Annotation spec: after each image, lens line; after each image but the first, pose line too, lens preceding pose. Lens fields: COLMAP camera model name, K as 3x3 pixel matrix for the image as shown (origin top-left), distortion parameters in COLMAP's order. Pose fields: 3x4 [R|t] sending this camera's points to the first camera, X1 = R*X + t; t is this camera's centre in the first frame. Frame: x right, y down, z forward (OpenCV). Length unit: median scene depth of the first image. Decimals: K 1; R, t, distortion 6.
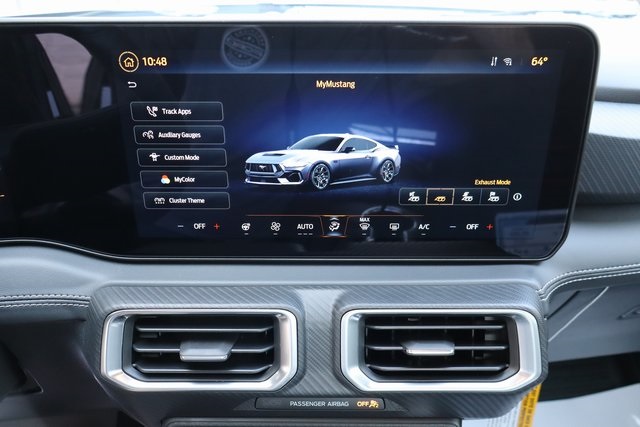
lens RADIAL K [[535.2, 0, 315.7], [0, 535.2, 211.2], [0, 0, 1]] dist [-0.018464, 0.018026]
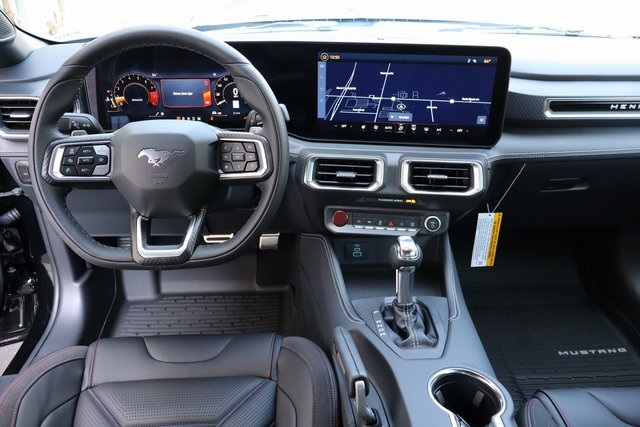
lens RADIAL K [[535.2, 0, 318.2], [0, 535.2, 211.5], [0, 0, 1]] dist [-0.018464, 0.018026]
pose [[0.994038, 0.053129, -0.095212, -0.087638], [-0.049086, 0.997811, 0.044315, 0.326491], [0.097358, -0.039377, 0.994470, -1.484409]]
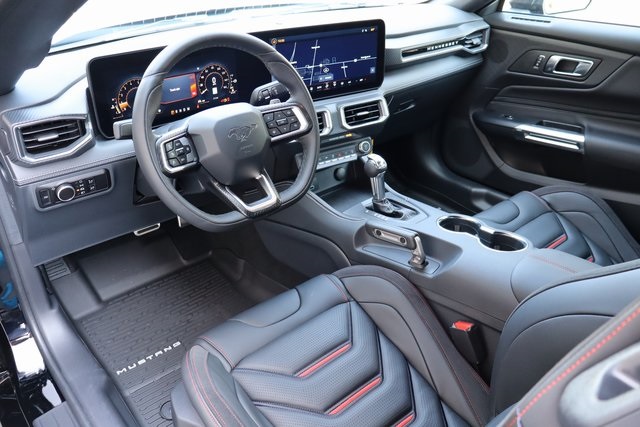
lens RADIAL K [[535.2, 0, 314.3], [0, 535.2, 212.4], [0, 0, 1]] dist [-0.018464, 0.018026]
pose [[0.851070, -0.255989, 0.458421, -1.822652], [0.222240, 0.966659, 0.127203, 0.361035], [-0.475699, -0.006379, 0.879585, -1.946026]]
